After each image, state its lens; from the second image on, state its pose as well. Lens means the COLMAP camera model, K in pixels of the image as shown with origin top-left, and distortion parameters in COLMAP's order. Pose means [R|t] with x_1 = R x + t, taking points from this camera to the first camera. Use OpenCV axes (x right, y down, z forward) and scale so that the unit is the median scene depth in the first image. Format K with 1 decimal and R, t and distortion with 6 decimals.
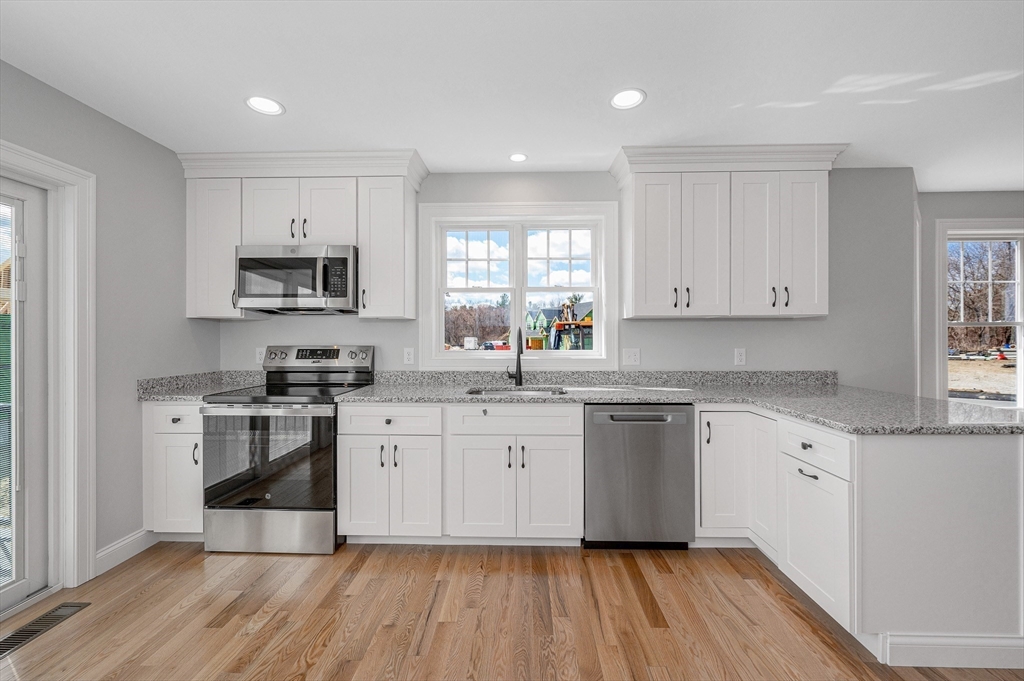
lens RADIAL K [[408.3, 0, 512.0], [0, 408.3, 341.1], [0, 0, 1]] dist [-0.003840, 0.000071]
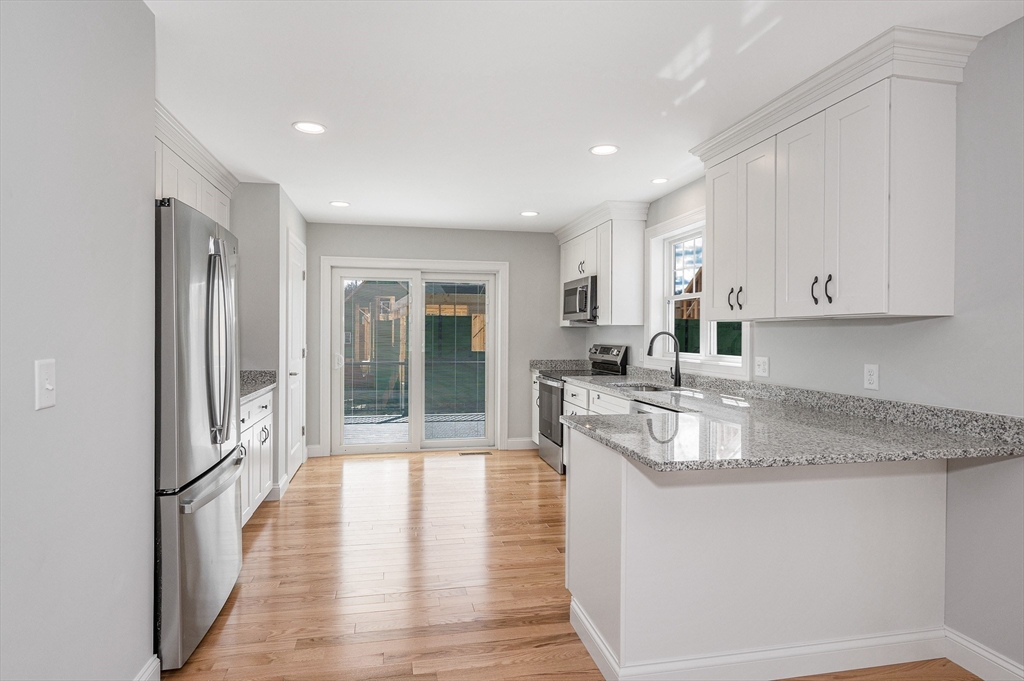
lens RADIAL K [[551.4, 0, 509.9], [0, 551.4, 335.9], [0, 0, 1]] dist [0.003216, 0.000461]
pose [[0.240182, 0.007548, -0.970698, 1.297340], [-0.012104, 0.999915, 0.004780, -0.024047], [0.970652, 0.010601, 0.240253, 0.226824]]
